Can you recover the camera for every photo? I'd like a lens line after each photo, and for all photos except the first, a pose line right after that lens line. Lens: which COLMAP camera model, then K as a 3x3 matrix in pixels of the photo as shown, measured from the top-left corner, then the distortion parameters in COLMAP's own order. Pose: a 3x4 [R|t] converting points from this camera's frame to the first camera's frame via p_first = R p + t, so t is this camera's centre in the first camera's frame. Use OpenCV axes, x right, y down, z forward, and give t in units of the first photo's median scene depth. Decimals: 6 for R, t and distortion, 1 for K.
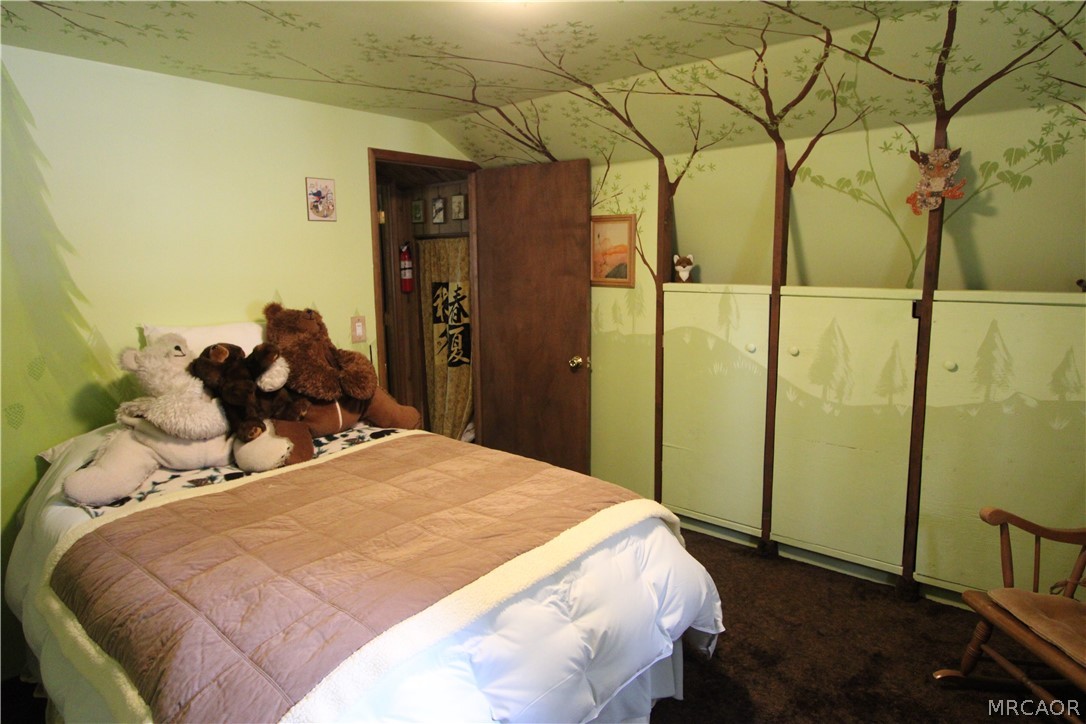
lens RADIAL K [[617.8, 0, 538.7], [0, 617.8, 346.1], [0, 0, 1]] dist [-0.006589, -0.001287]
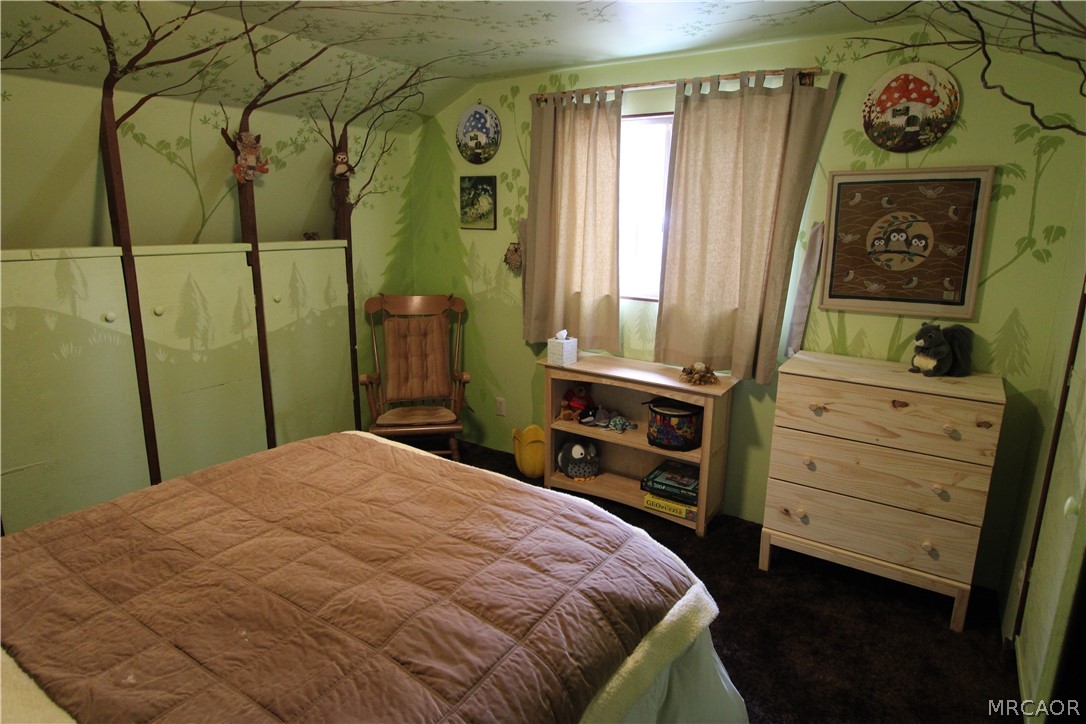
lens RADIAL K [[617.8, 0, 538.7], [0, 617.8, 346.1], [0, 0, 1]] dist [-0.006589, -0.001287]
pose [[-0.112228, -0.196685, 0.974022, -0.663636], [0.129274, 0.968995, 0.210565, -0.070126], [-0.985238, 0.149547, -0.083322, 0.504526]]
